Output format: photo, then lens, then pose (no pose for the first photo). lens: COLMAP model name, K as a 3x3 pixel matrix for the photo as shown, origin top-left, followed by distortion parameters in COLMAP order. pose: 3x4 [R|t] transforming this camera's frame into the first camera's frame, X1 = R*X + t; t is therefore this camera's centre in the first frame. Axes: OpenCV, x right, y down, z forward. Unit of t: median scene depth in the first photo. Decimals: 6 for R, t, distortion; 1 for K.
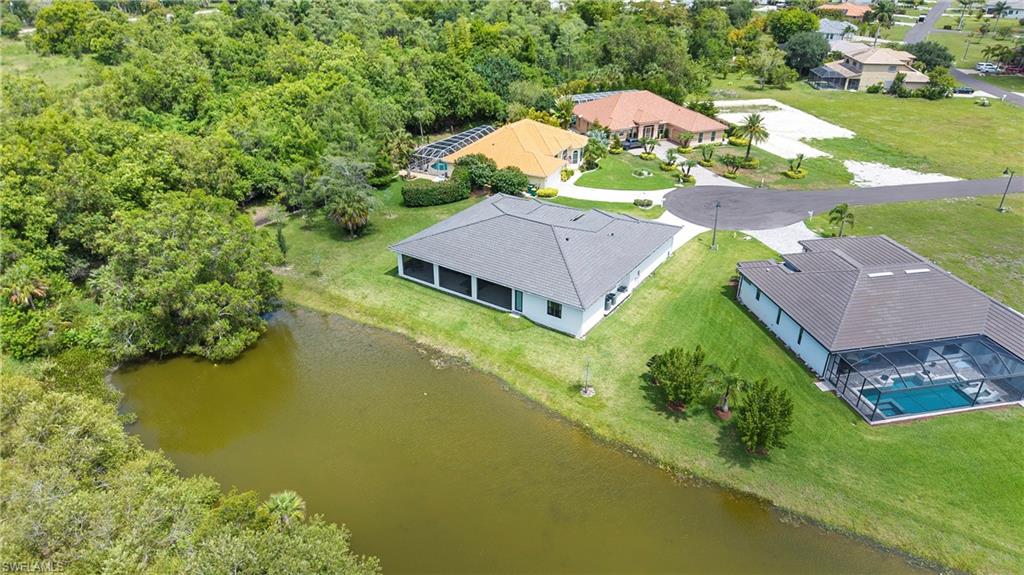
lens RADIAL K [[692.2, 0, 512.0], [0, 692.2, 287.5], [0, 0, 1]] dist [-0.003669, -0.001496]
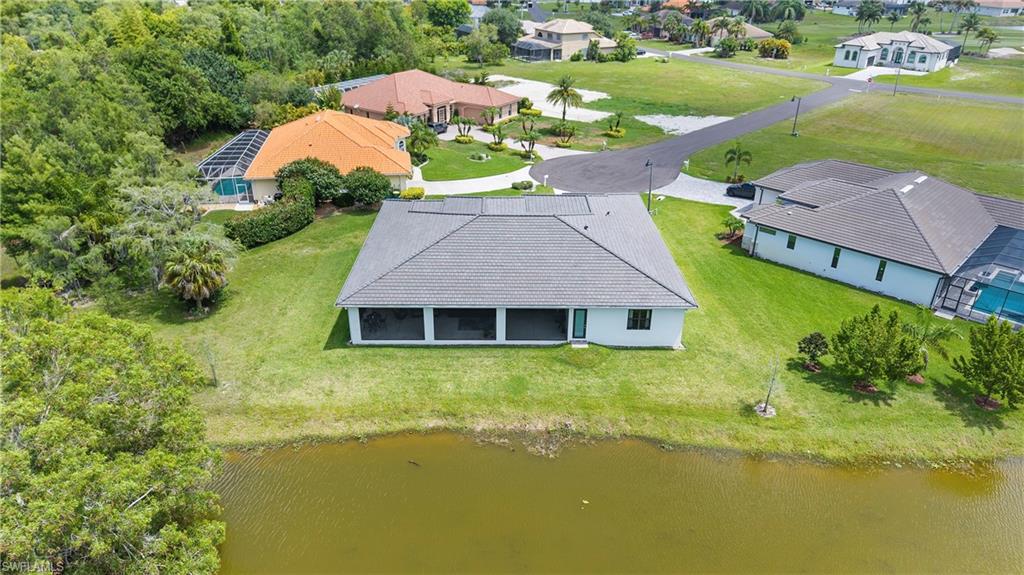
lens RADIAL K [[699.6, 0, 512.0], [0, 699.6, 287.5], [0, 0, 1]] dist [0.035309, -0.094065]
pose [[0.827475, -0.244433, 0.505507, -0.248054], [0.258163, 0.965096, 0.044071, -0.040389], [-0.498635, 0.094036, 0.861696, 0.268719]]
